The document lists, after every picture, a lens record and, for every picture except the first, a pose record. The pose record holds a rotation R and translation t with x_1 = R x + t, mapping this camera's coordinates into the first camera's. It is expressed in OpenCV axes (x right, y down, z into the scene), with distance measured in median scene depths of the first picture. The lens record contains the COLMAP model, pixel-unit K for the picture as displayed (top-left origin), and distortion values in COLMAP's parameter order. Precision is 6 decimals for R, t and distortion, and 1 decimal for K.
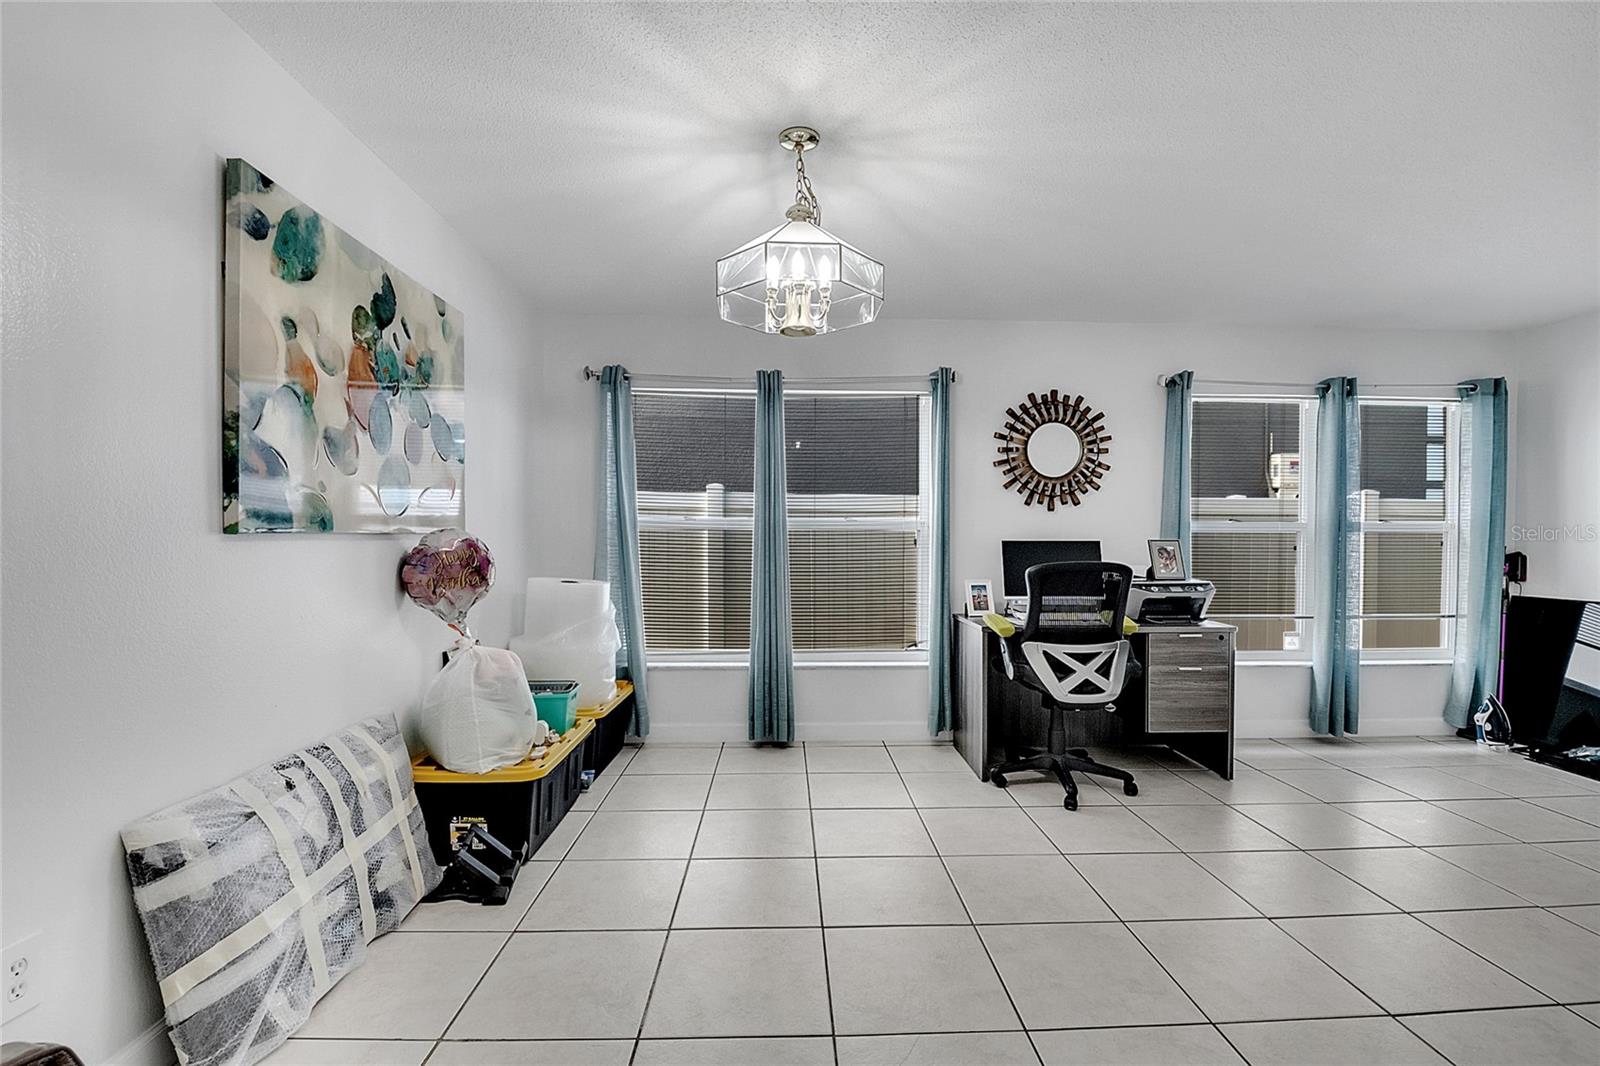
lens RADIAL K [[699.7, 0, 808.3], [0, 699.7, 554.2], [0, 0, 1]] dist [0.000586, -0.013587]
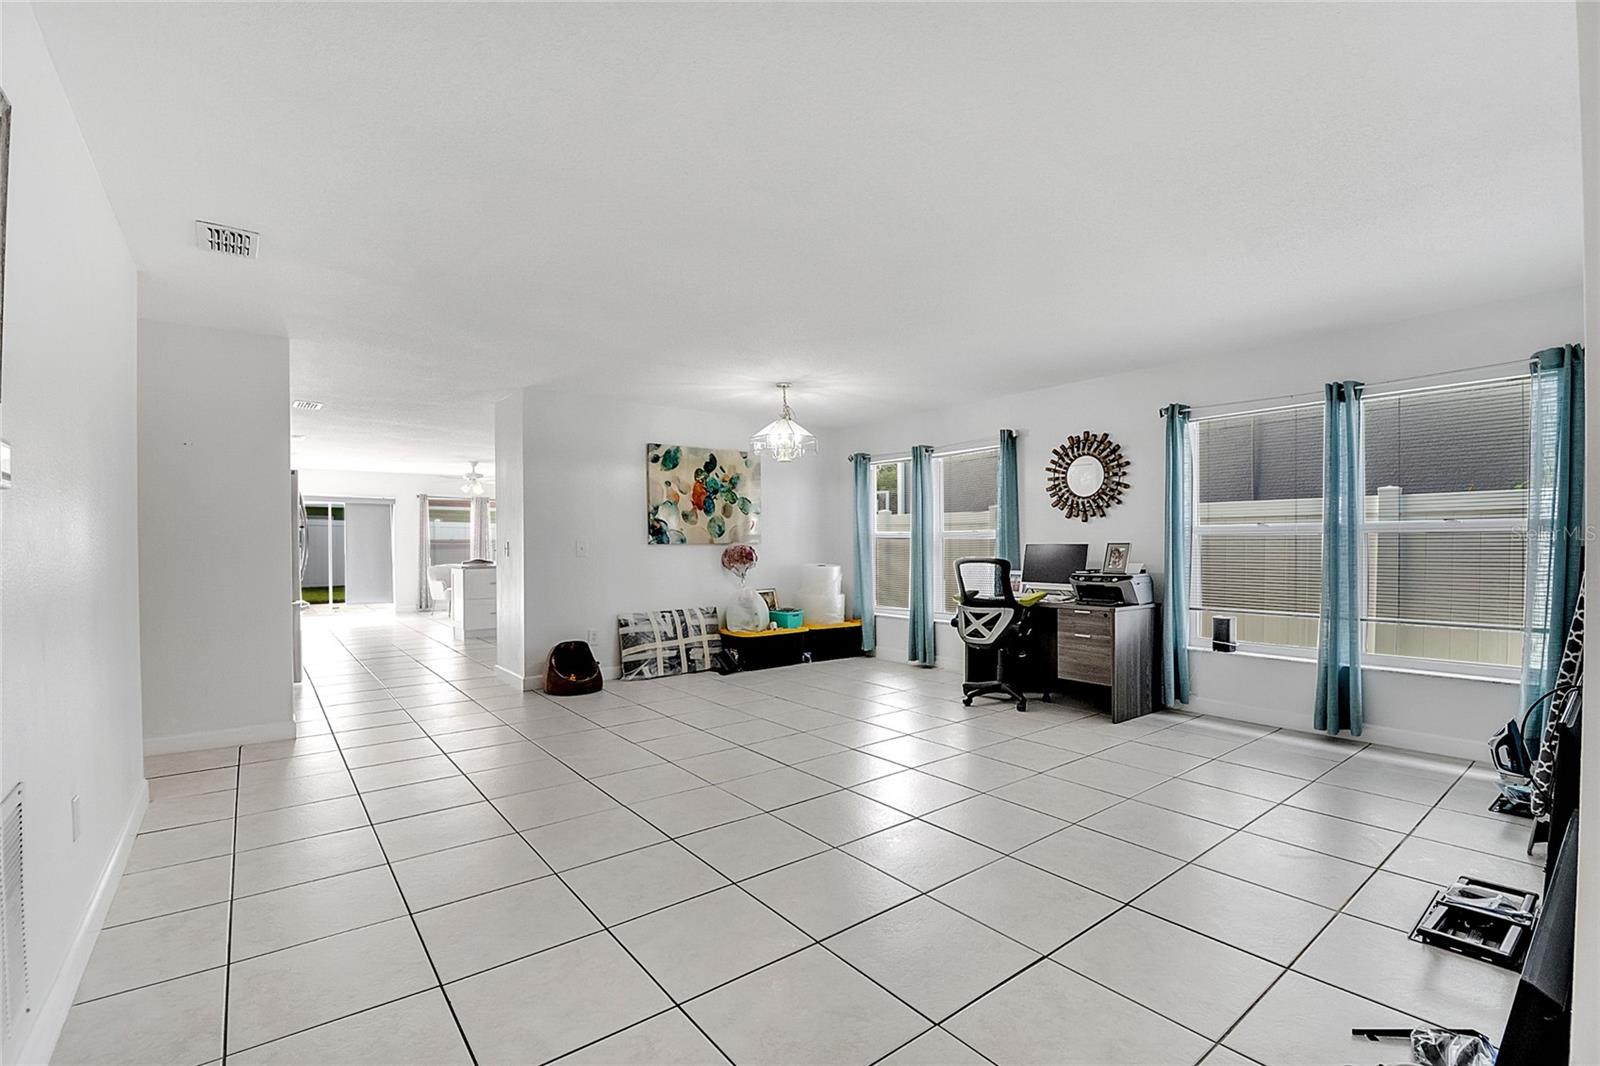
lens RADIAL K [[689.1, 0, 807.1], [0, 689.1, 551.6], [0, 0, 1]] dist [-0.011800, -0.001745]
pose [[0.594437, 0.001715, -0.804140, 1.311631], [-0.011327, 0.999916, -0.006241, 0.011647], [0.804062, 0.012819, 0.594407, -0.251979]]
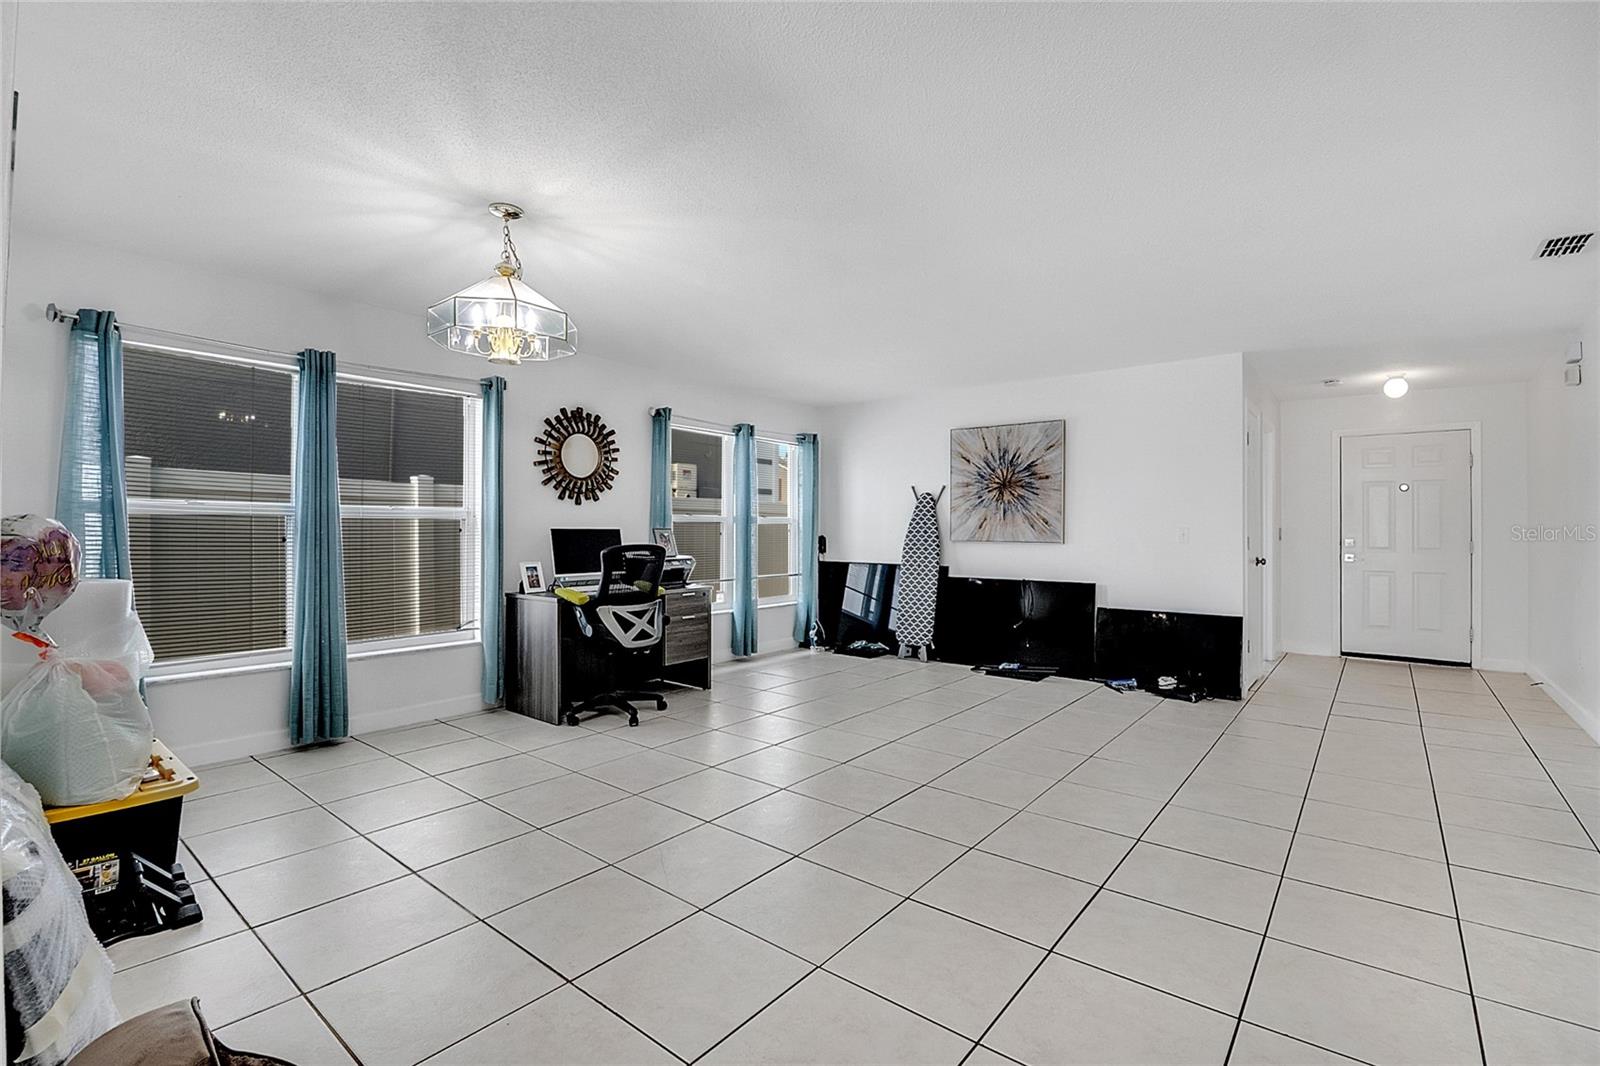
lens RADIAL K [[707.9, 0, 807.8], [0, 707.9, 525.5], [0, 0, 1]] dist [0.000673, -0.007574]
pose [[0.652541, 0.003792, 0.757744, -0.405539], [0.013235, 0.999778, -0.016400, 0.000739], [-0.757638, 0.020730, 0.652346, -0.149657]]
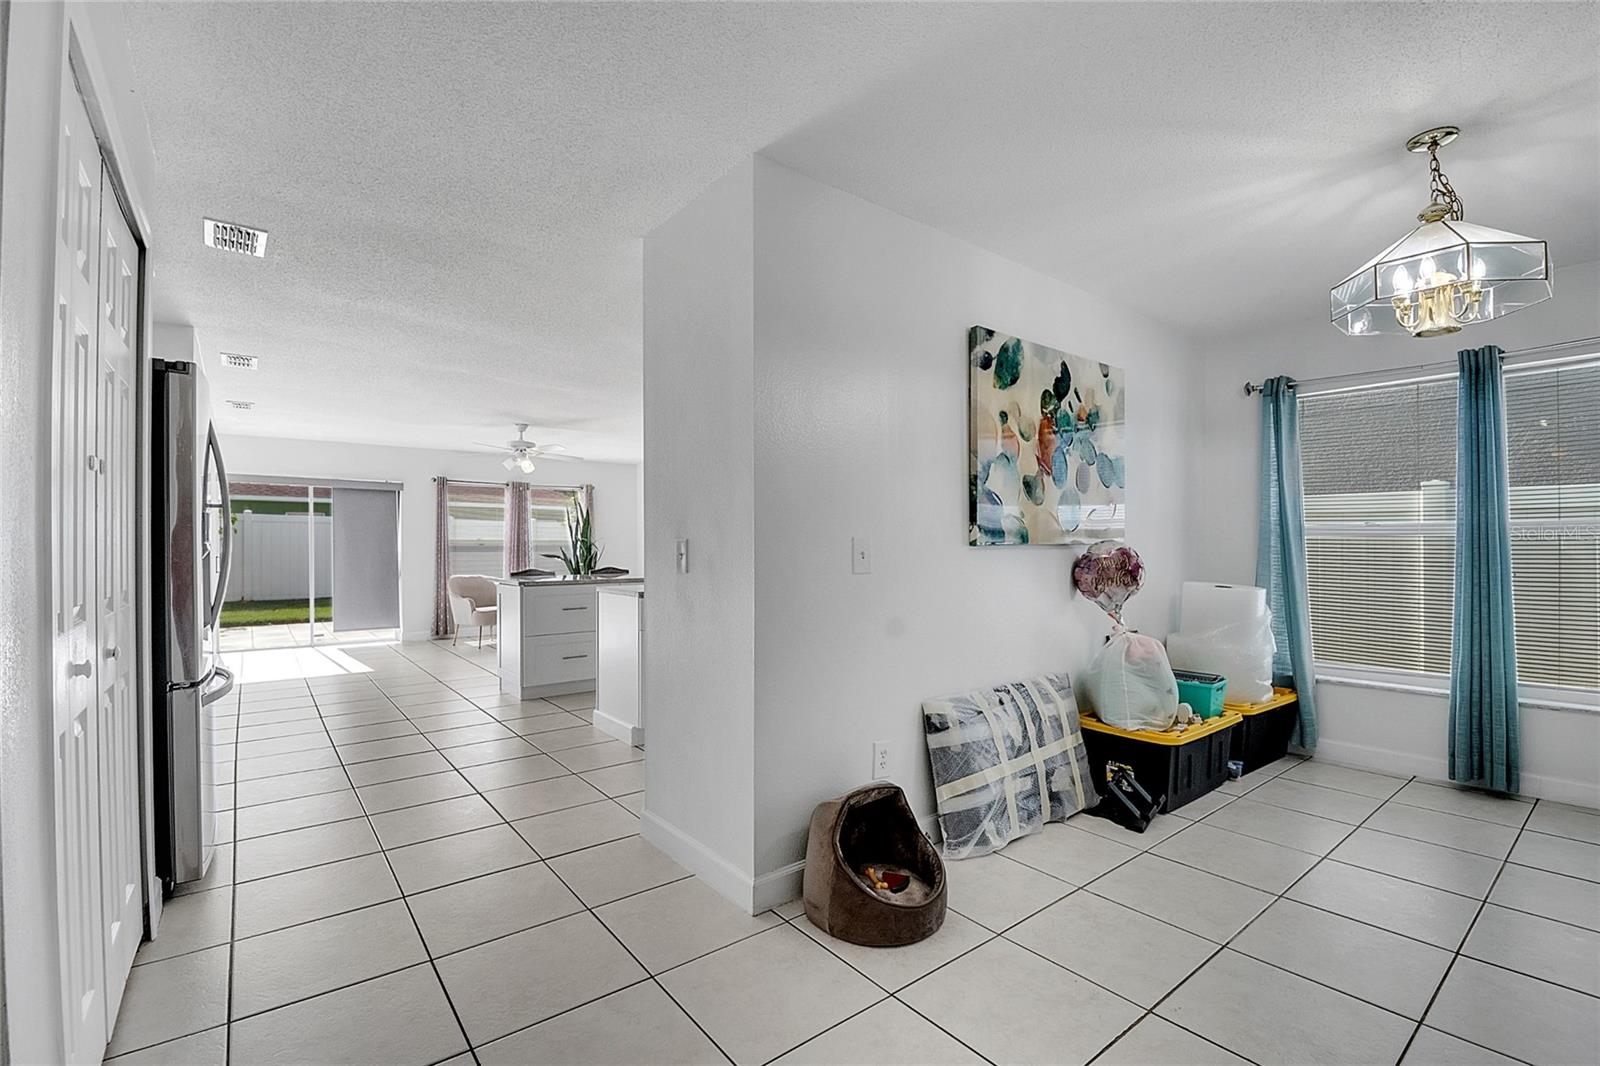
lens RADIAL K [[699.7, 0, 803.5], [0, 699.7, 545.6], [0, 0, 1]] dist [0.000586, -0.013587]
pose [[0.588018, -0.007495, -0.808813, 0.157888], [-0.012843, 0.999744, -0.018601, 0.003980], [0.808746, 0.021325, 0.587771, -0.174268]]
